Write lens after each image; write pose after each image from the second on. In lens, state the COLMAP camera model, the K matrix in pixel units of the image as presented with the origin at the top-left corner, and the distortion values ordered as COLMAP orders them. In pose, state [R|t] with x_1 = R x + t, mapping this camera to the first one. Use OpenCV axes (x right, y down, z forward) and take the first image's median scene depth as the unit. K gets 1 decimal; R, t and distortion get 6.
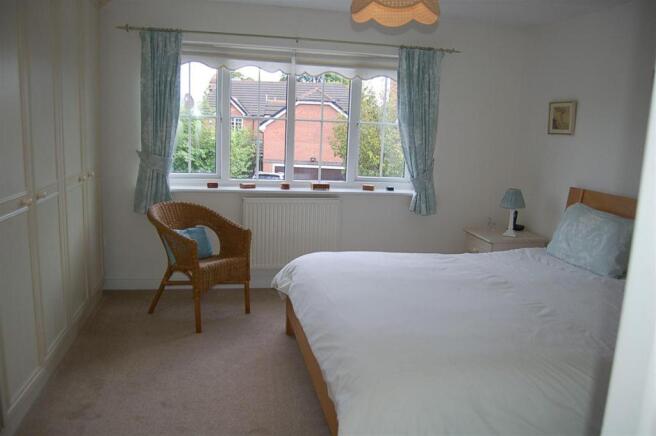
lens RADIAL K [[523.9, 0, 326.8], [0, 523.9, 217.3], [0, 0, 1]] dist [-0.089775, 0.026919]
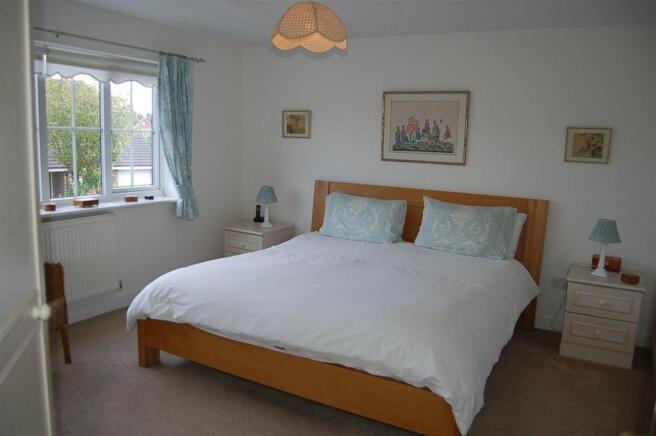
lens RADIAL K [[523.9, 0, 324.9], [0, 523.9, 219.6], [0, 0, 1]] dist [-0.089775, 0.026919]
pose [[0.661554, -0.131585, 0.738262, -0.411240], [0.122416, 0.990228, 0.066797, -0.042558], [-0.739838, 0.046185, 0.671198, 0.127903]]
